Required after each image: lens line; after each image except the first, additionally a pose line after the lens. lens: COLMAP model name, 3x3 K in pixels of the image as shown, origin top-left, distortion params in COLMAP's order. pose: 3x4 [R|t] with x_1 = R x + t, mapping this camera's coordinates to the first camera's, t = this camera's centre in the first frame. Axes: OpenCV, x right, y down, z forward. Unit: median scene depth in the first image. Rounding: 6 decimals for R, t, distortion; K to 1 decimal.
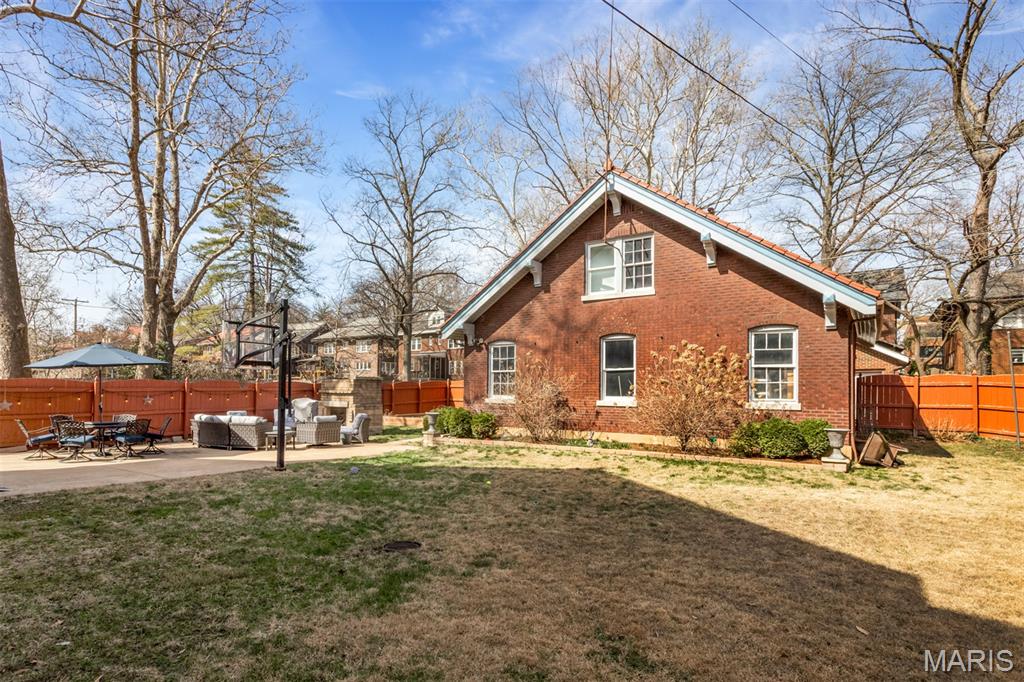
lens RADIAL K [[531.3, 0, 477.4], [0, 531.3, 381.3], [0, 0, 1]] dist [-0.013547, -0.000500]
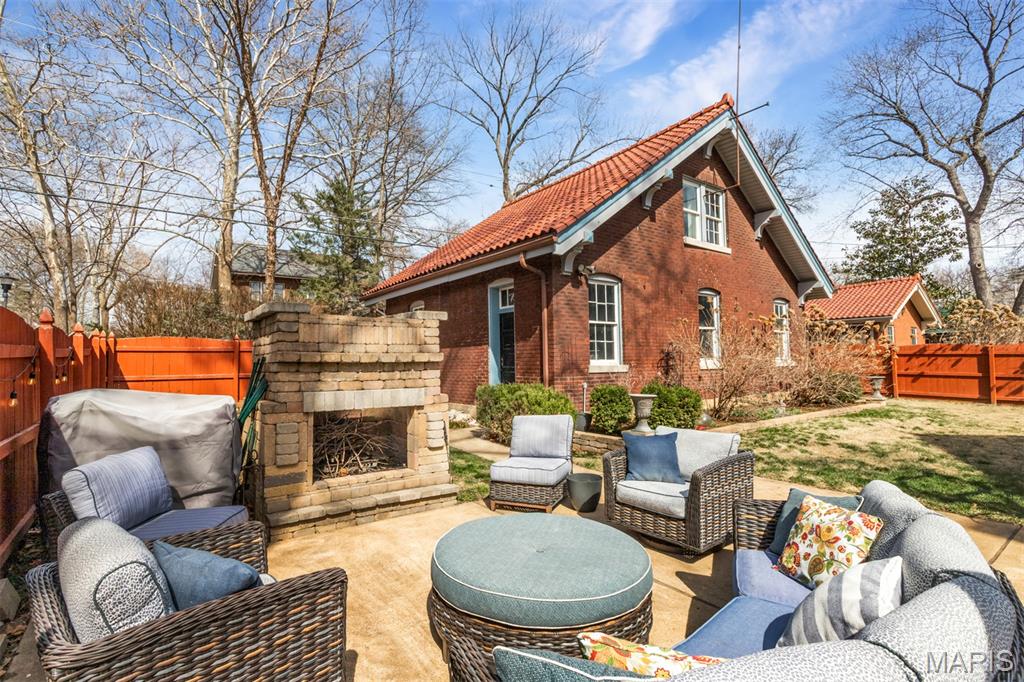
lens RADIAL K [[490.0, 0, 489.0], [0, 490.0, 339.9], [0, 0, 1]] dist [-0.000279, 0.000237]
pose [[0.325769, 0.024823, 0.945124, -0.203706], [-0.005387, 0.999688, -0.024399, 0.006302], [-0.945434, 0.002857, 0.325801, 0.342600]]
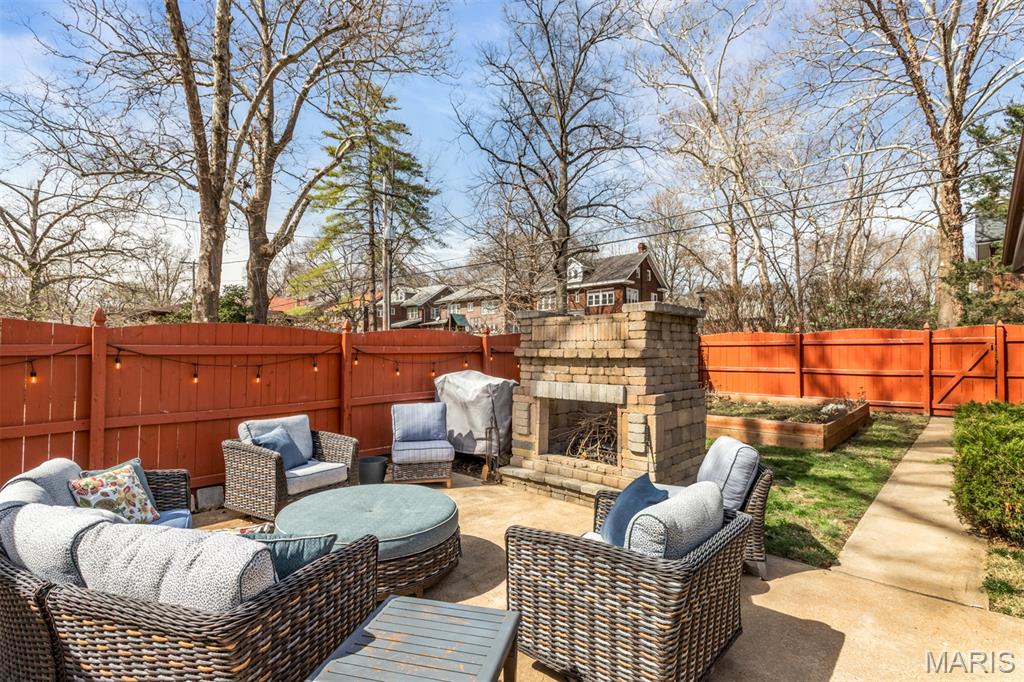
lens RADIAL K [[492.5, 0, 512.0], [0, 492.5, 341.0], [0, 0, 1]] dist [0.003746, 0.000802]
pose [[0.990385, -0.013313, -0.137693, -0.105893], [0.011860, 0.999865, -0.011370, 0.005883], [0.137826, 0.009628, 0.990410, 0.281365]]
